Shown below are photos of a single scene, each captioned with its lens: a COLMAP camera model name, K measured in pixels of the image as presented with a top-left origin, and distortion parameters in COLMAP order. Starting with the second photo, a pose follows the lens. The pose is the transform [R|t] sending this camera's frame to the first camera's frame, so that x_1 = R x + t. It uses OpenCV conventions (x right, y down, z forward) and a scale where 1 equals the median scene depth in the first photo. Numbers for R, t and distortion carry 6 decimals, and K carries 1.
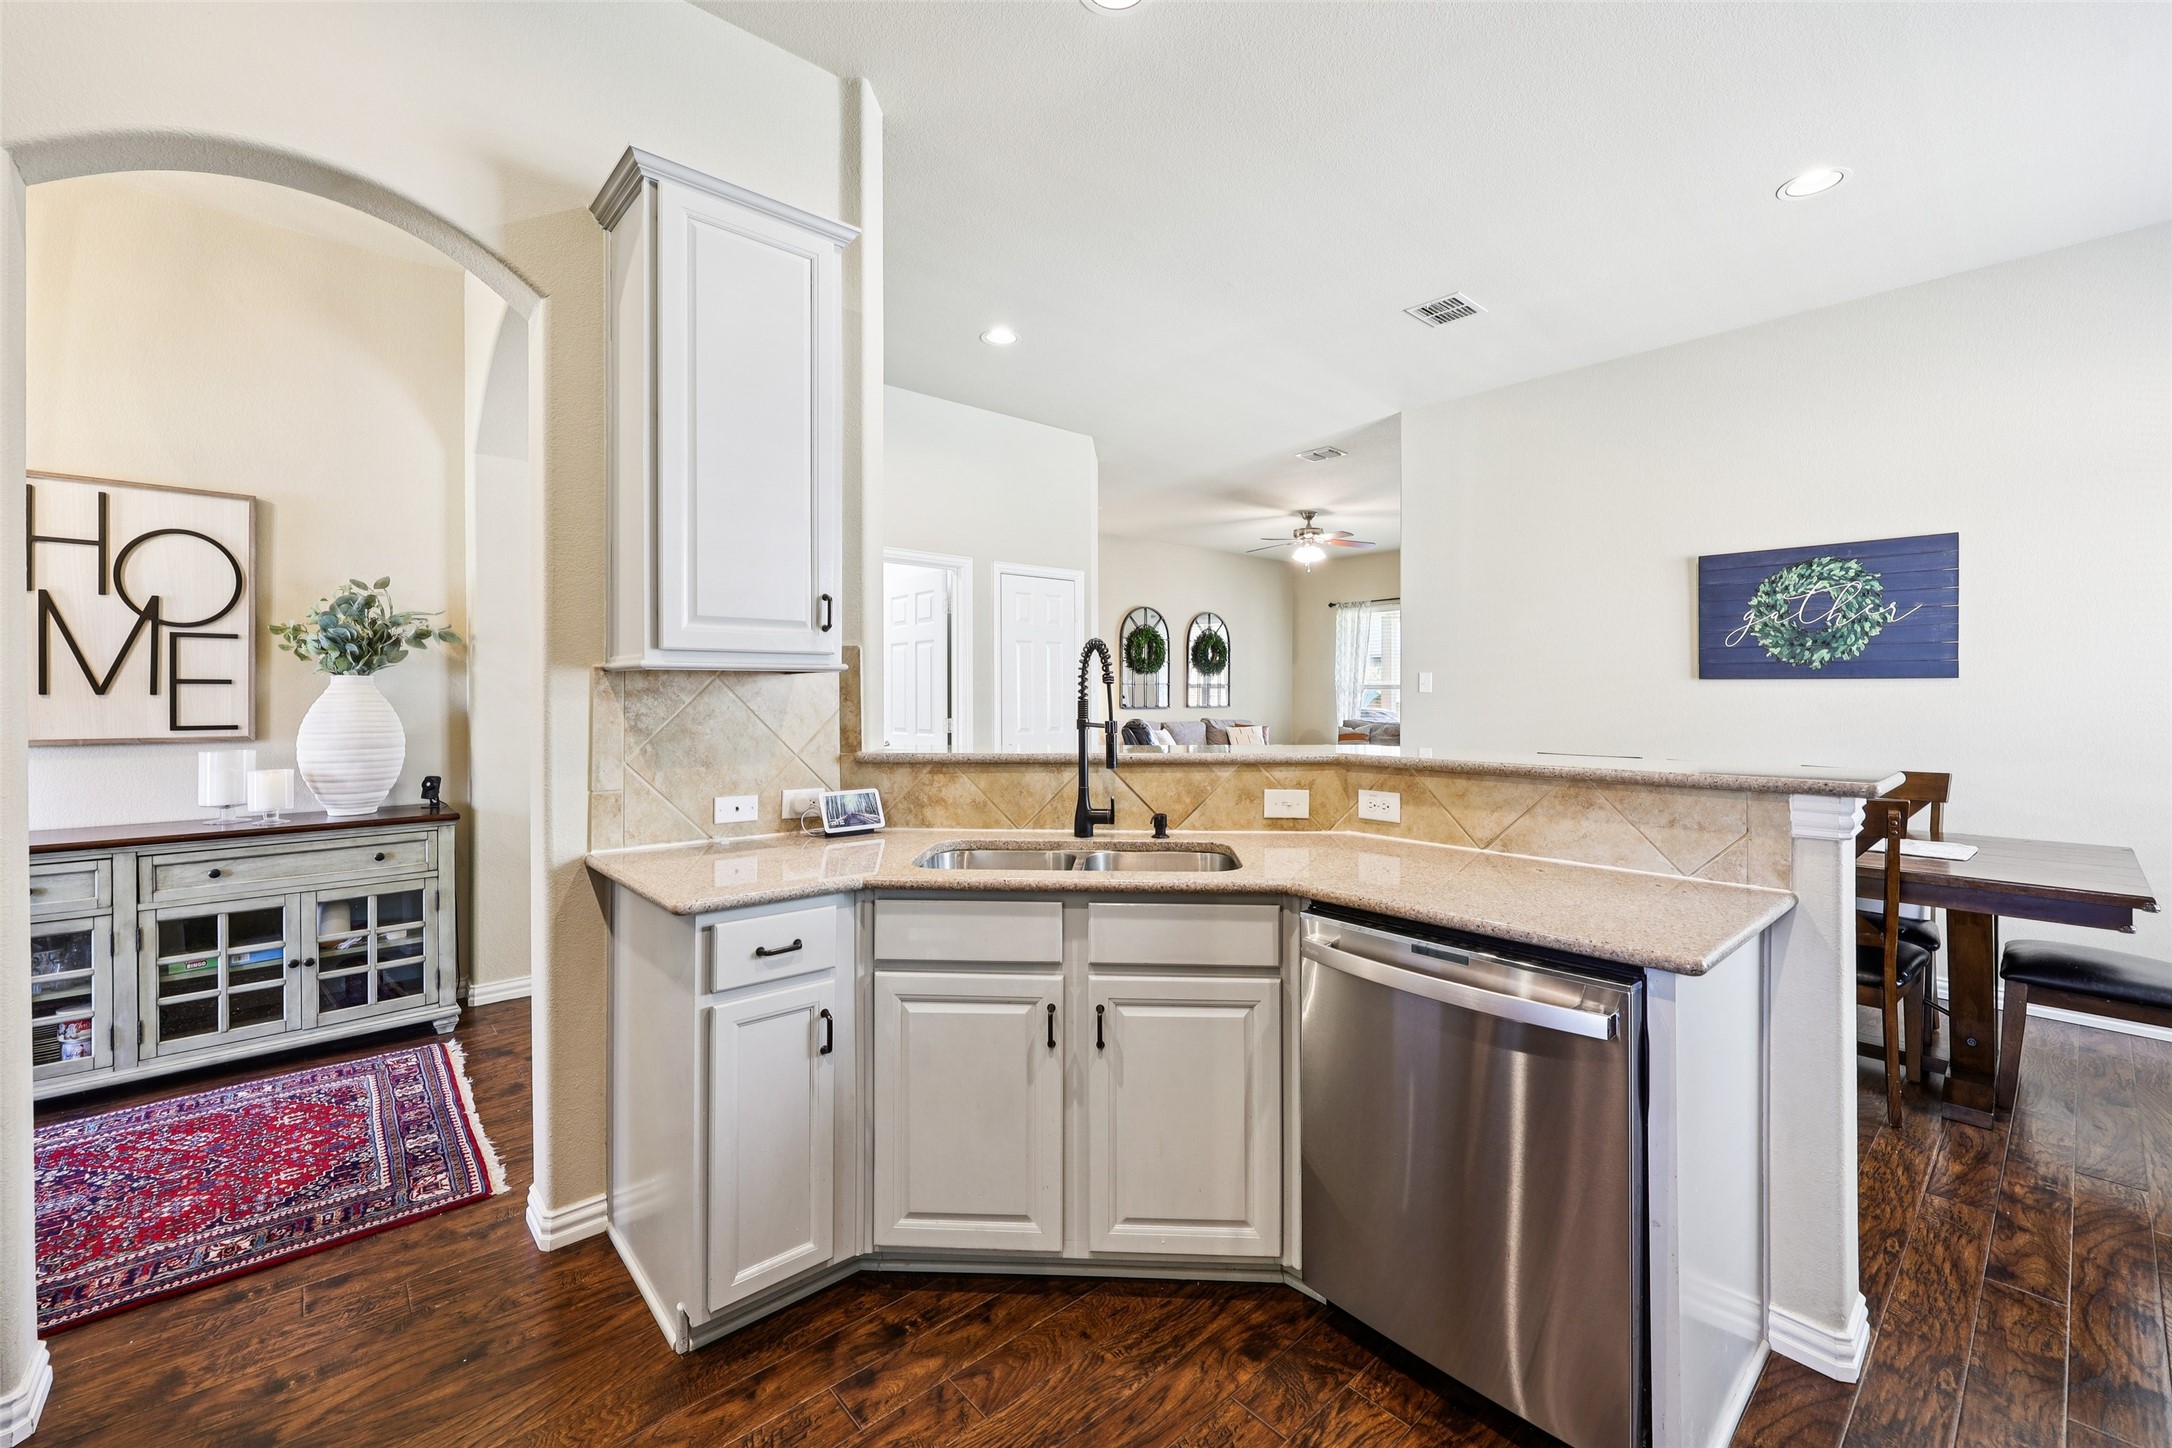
lens RADIAL K [[882.7, 0, 1092.3], [0, 882.7, 701.5], [0, 0, 1]] dist [0.001495, -0.000012]
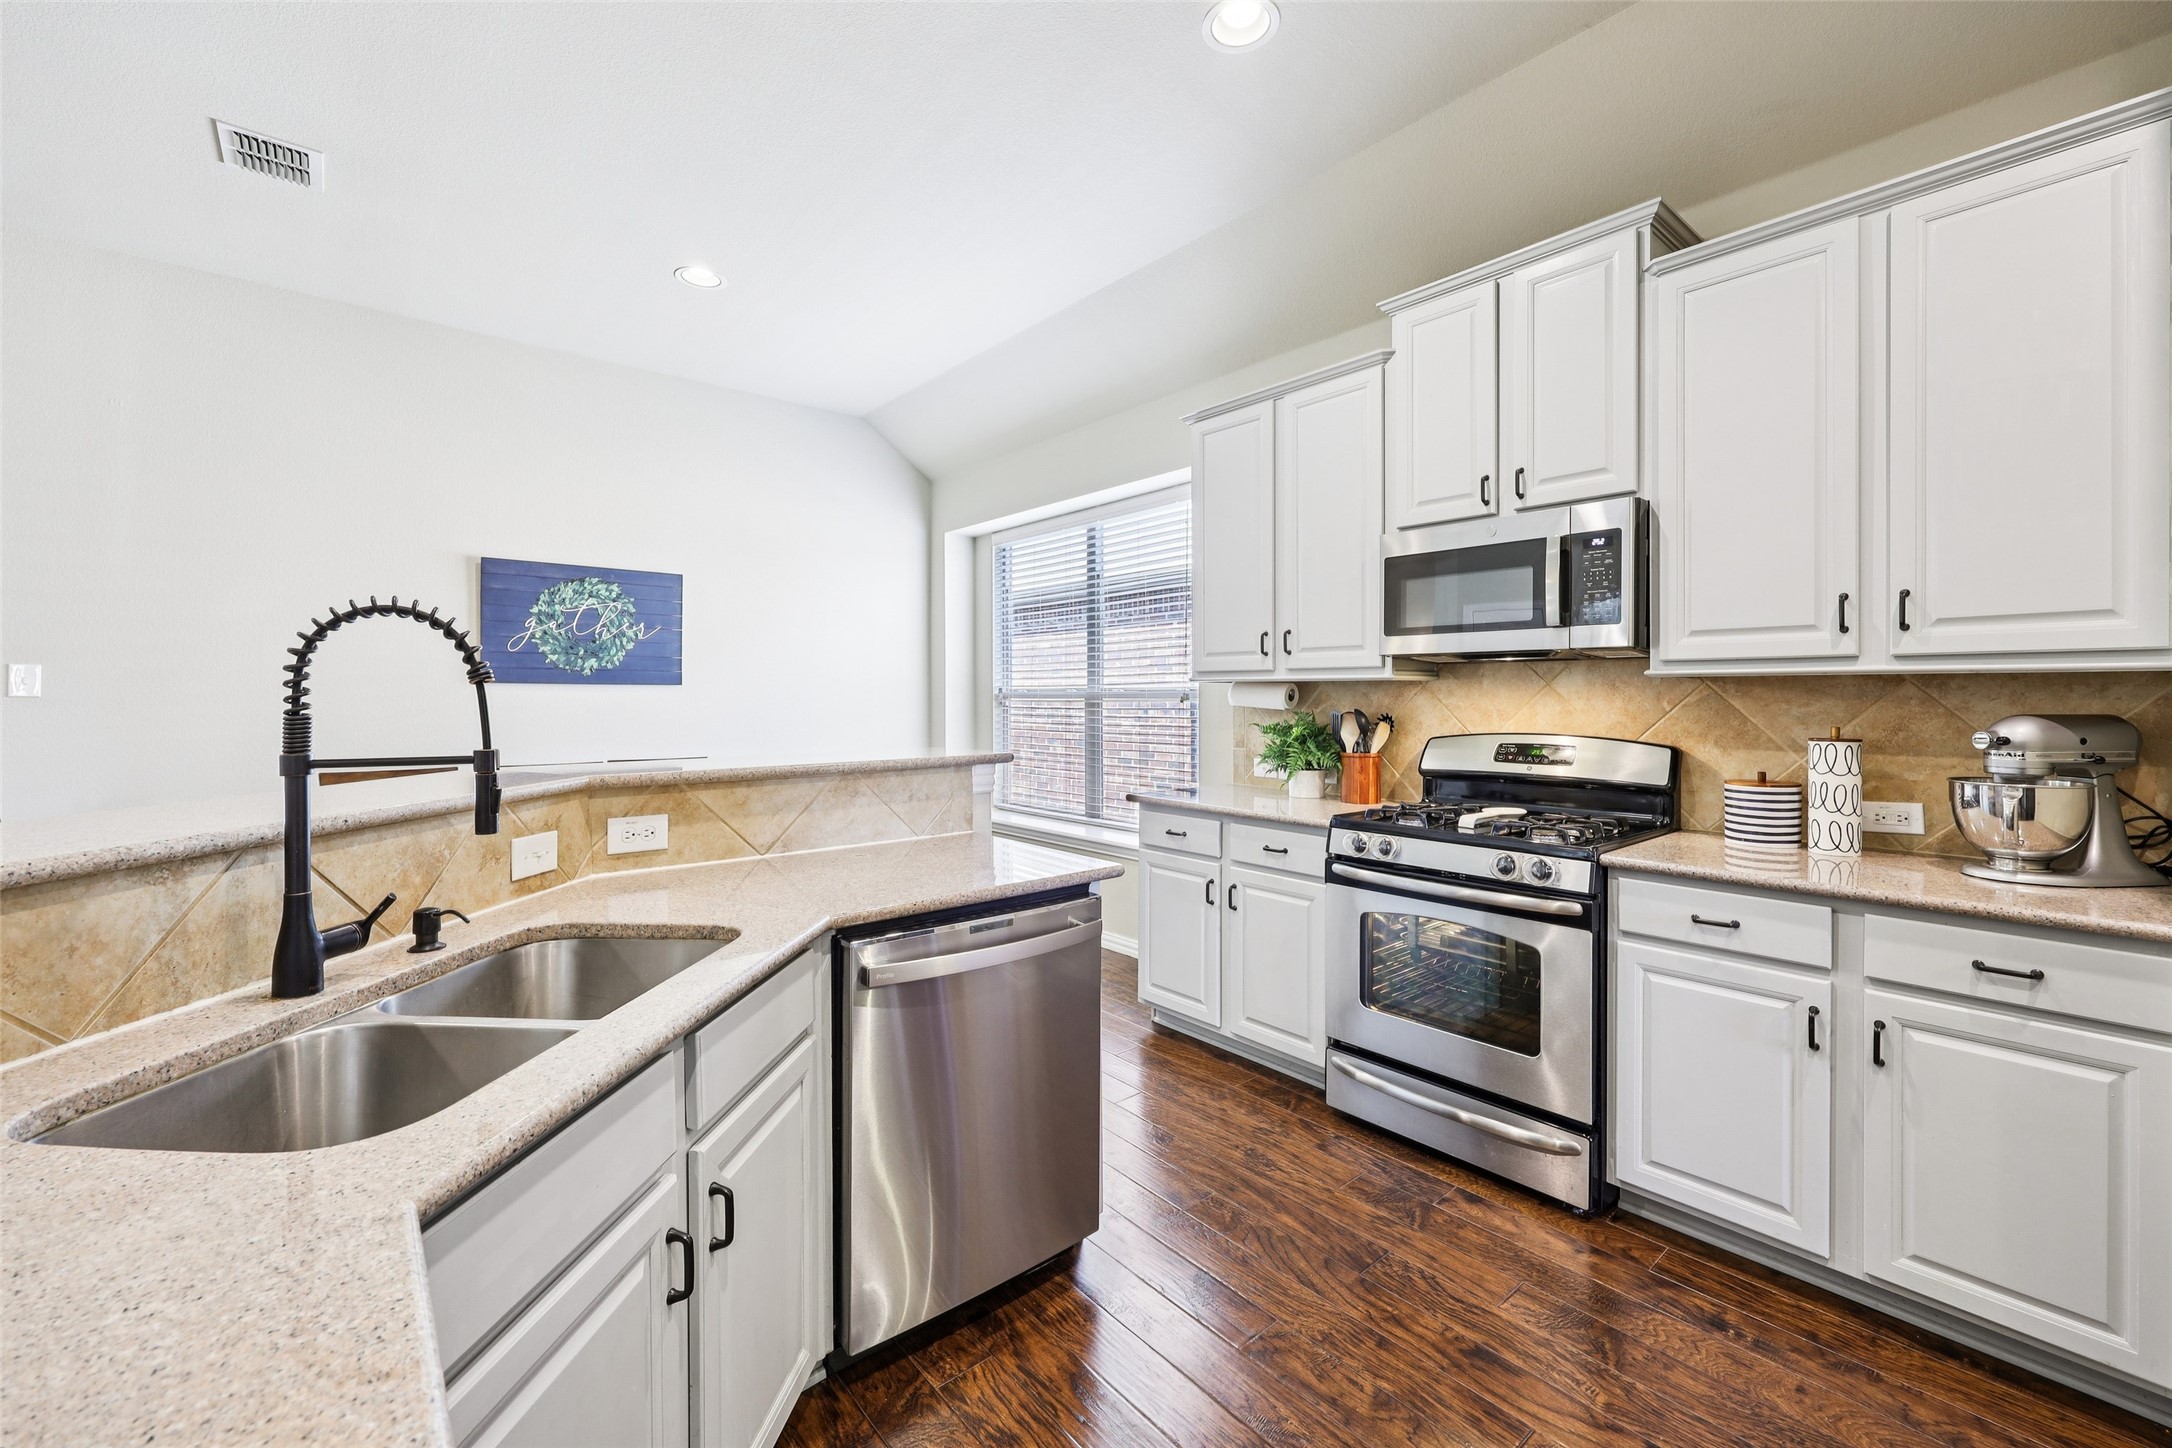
lens RADIAL K [[882.7, 0, 1086.9], [0, 882.7, 703.9], [0, 0, 1]] dist [0.001495, -0.000012]
pose [[0.029801, -0.010255, 0.999503, -0.484636], [0.011532, 0.999884, 0.009915, -0.007127], [-0.999489, 0.011231, 0.029916, 0.547556]]
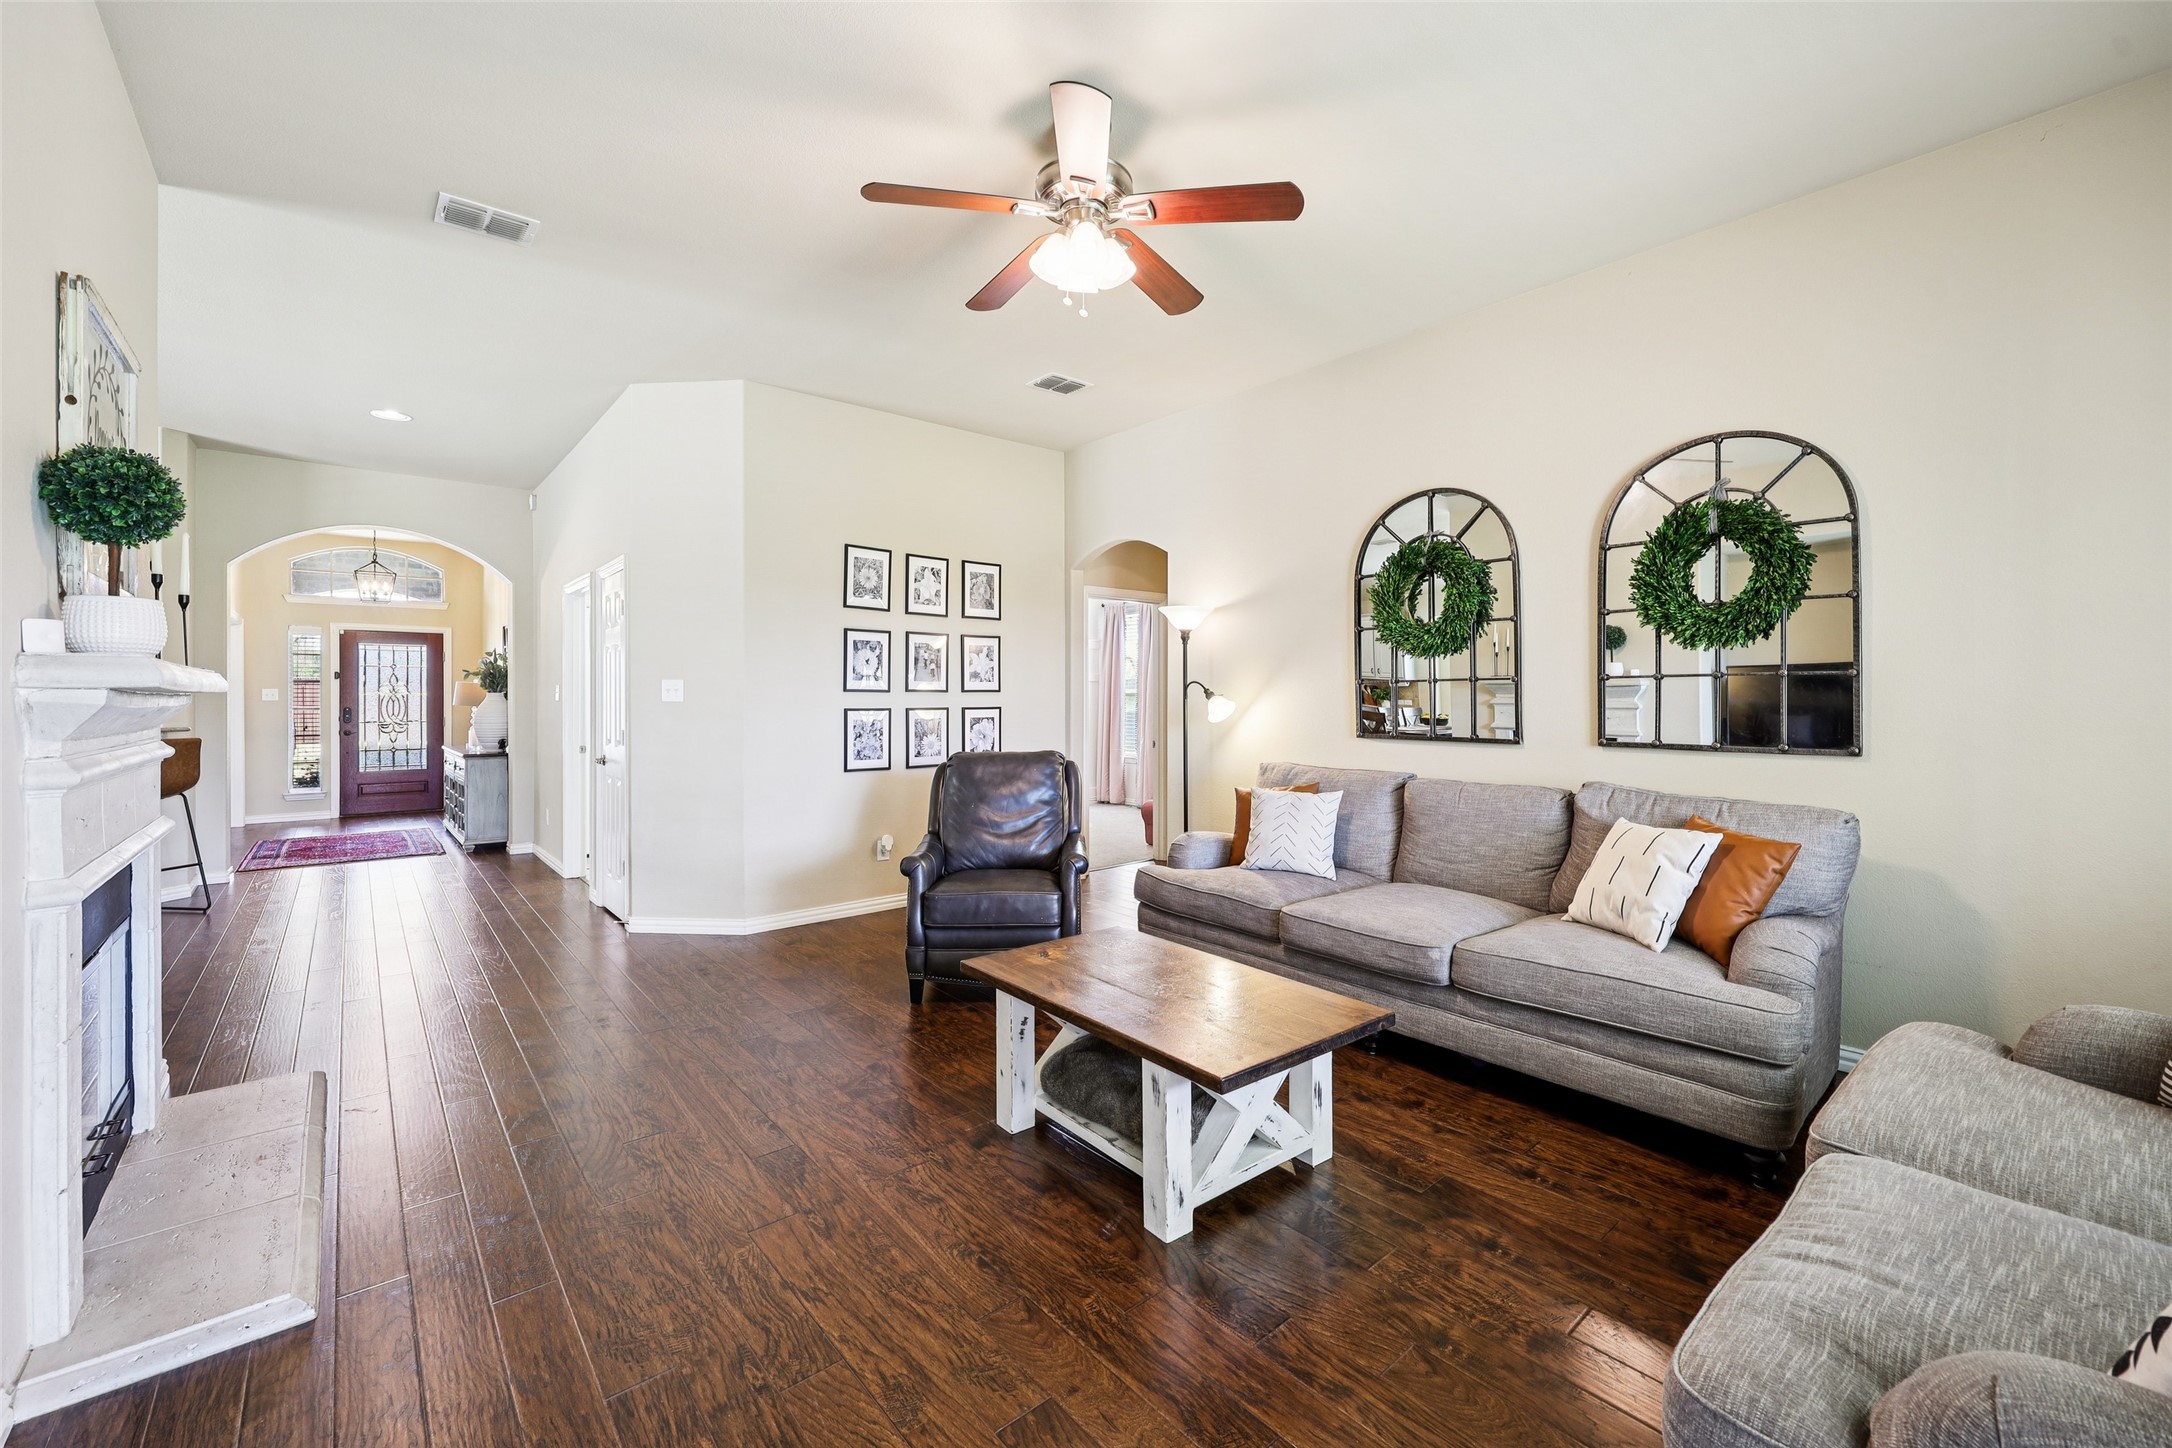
lens RADIAL K [[882.7, 0, 1083.6], [0, 882.7, 706.7], [0, 0, 1]] dist [0.001495, -0.000012]
pose [[-0.033470, 0.003725, -0.999433, 2.014713], [-0.011321, 0.999927, 0.004106, -0.030096], [0.999376, 0.011452, -0.033426, 3.649591]]
